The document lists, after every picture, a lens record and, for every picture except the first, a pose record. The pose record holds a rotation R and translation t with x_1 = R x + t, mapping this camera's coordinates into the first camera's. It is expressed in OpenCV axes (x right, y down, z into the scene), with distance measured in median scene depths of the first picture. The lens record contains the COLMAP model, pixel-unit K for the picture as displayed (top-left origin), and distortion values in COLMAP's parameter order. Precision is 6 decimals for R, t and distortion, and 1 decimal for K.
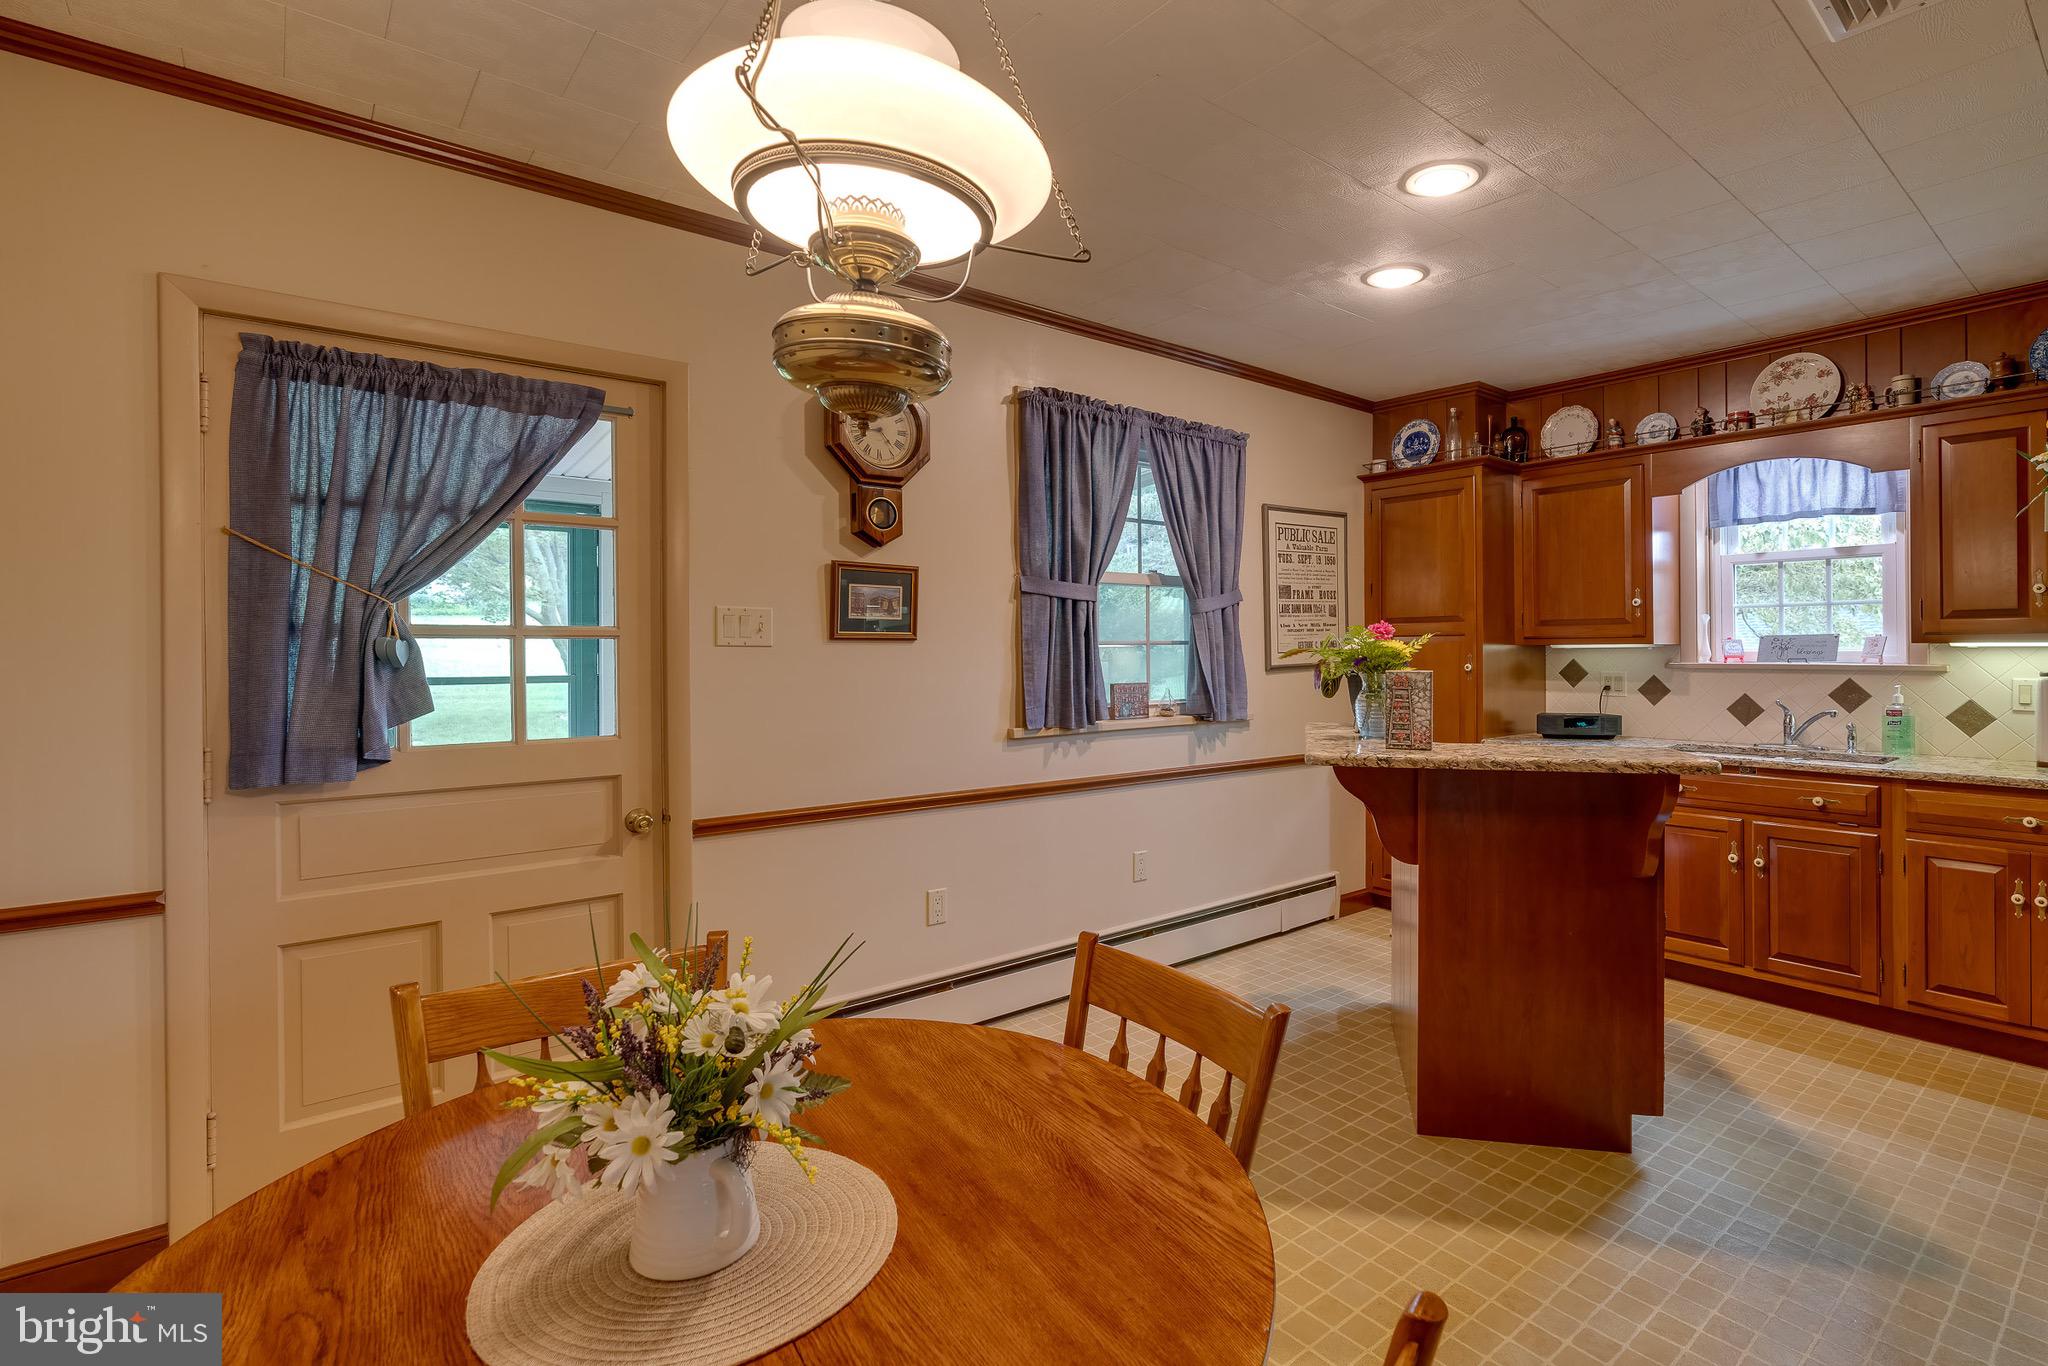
lens RADIAL K [[972.2, 0, 1143.6], [0, 972.2, 658.1], [0, 0, 1]] dist [0.001790, 0.001016]
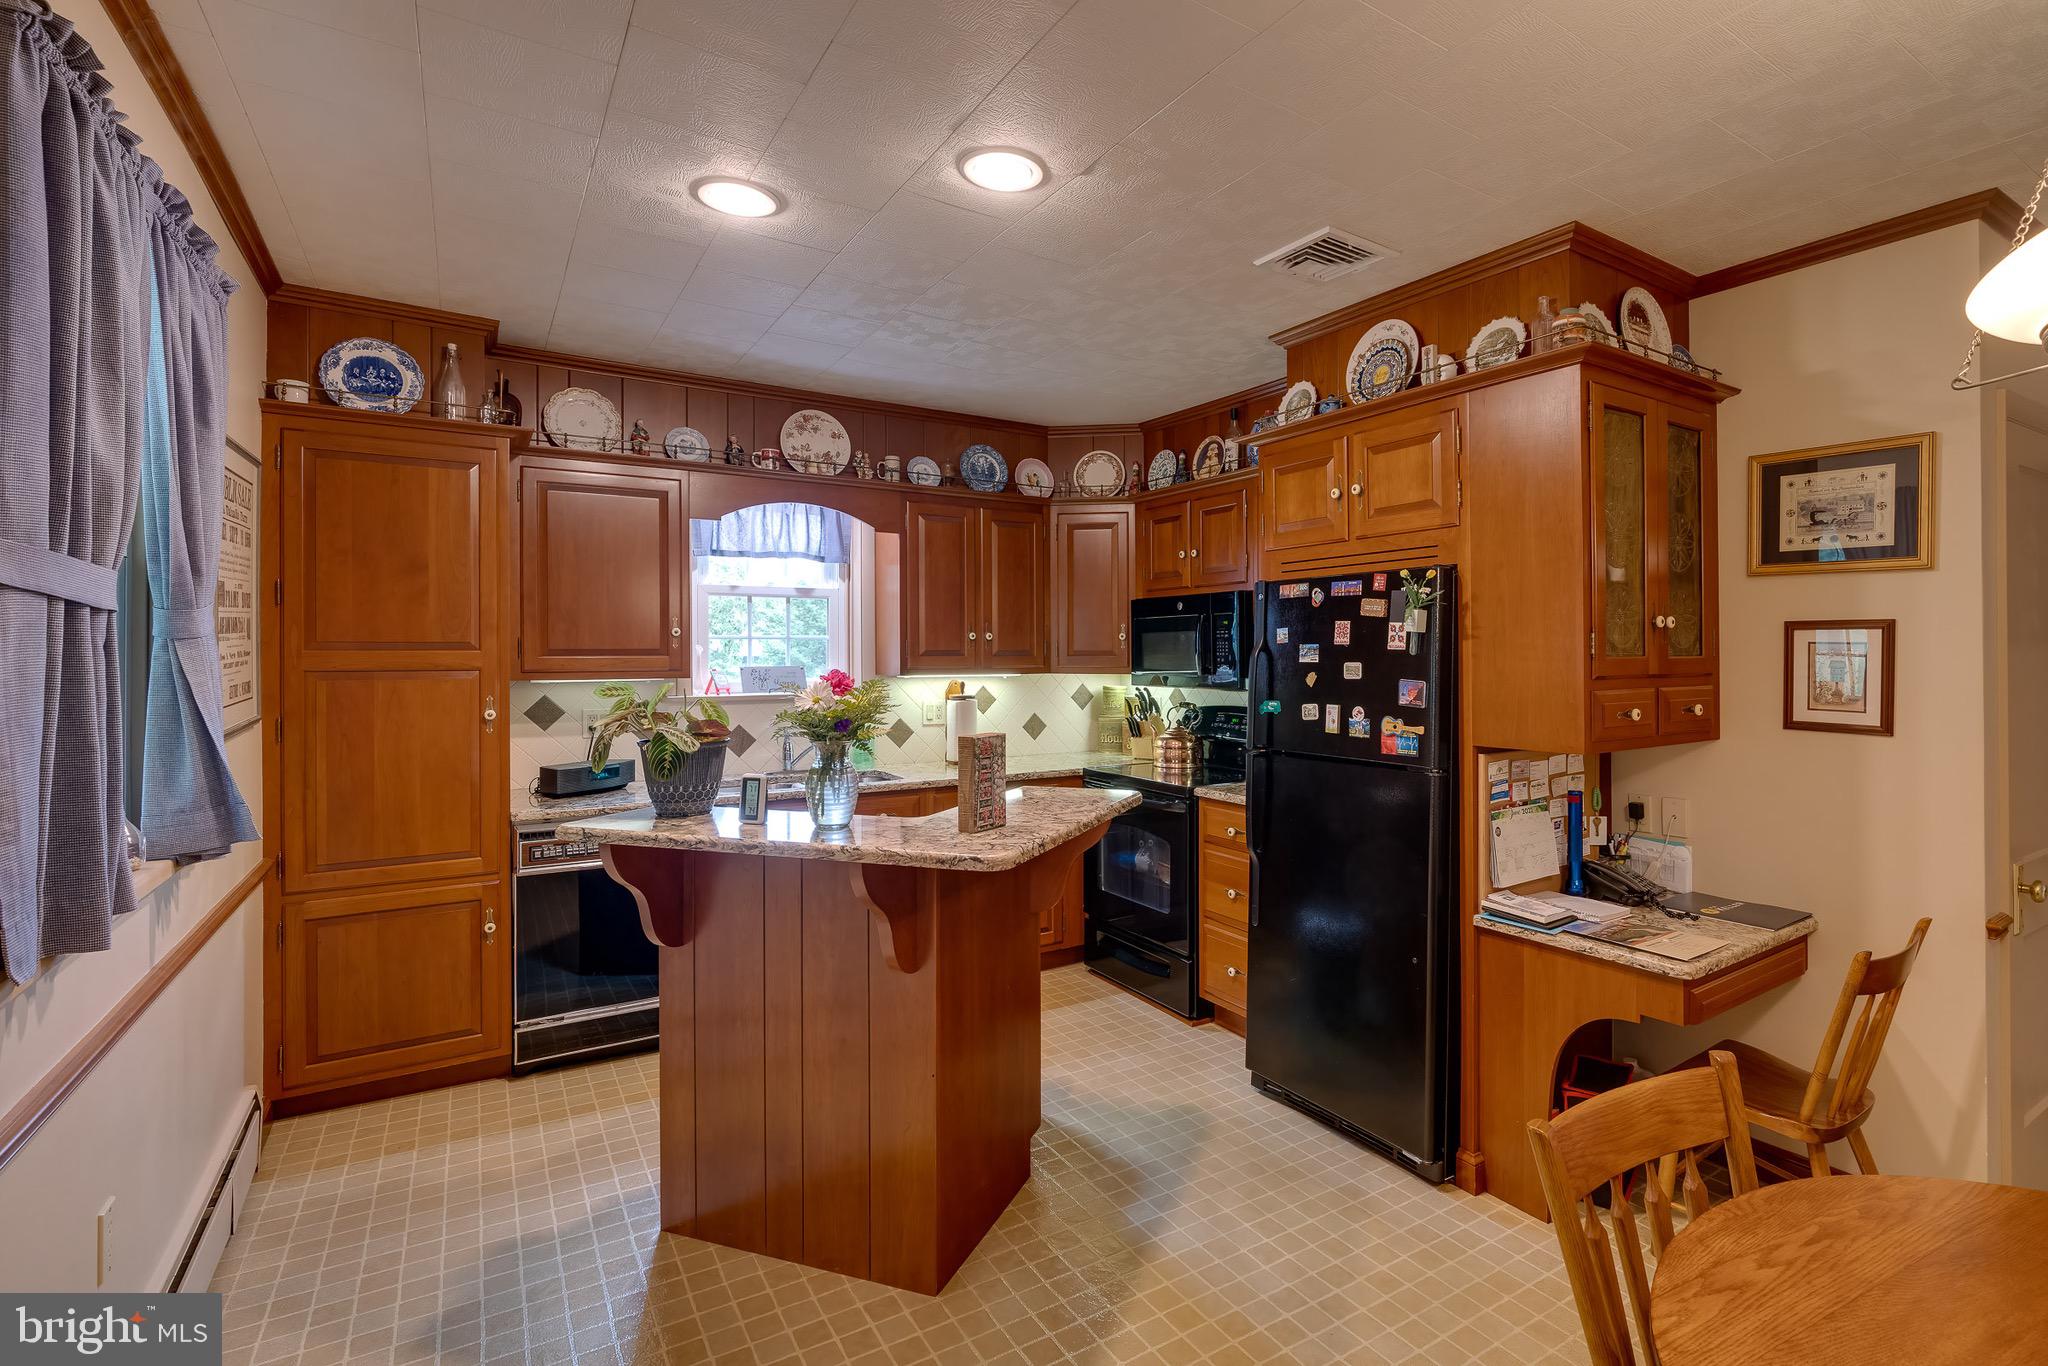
lens RADIAL K [[990.3, 0, 1085.8], [0, 990.3, 651.2], [0, 0, 1]] dist [-0.005301, -0.000183]
pose [[0.142456, 0.001978, 0.989799, -0.390754], [0.007079, 0.999970, -0.003017, -0.038735], [-0.989776, 0.007437, 0.142438, 0.556688]]
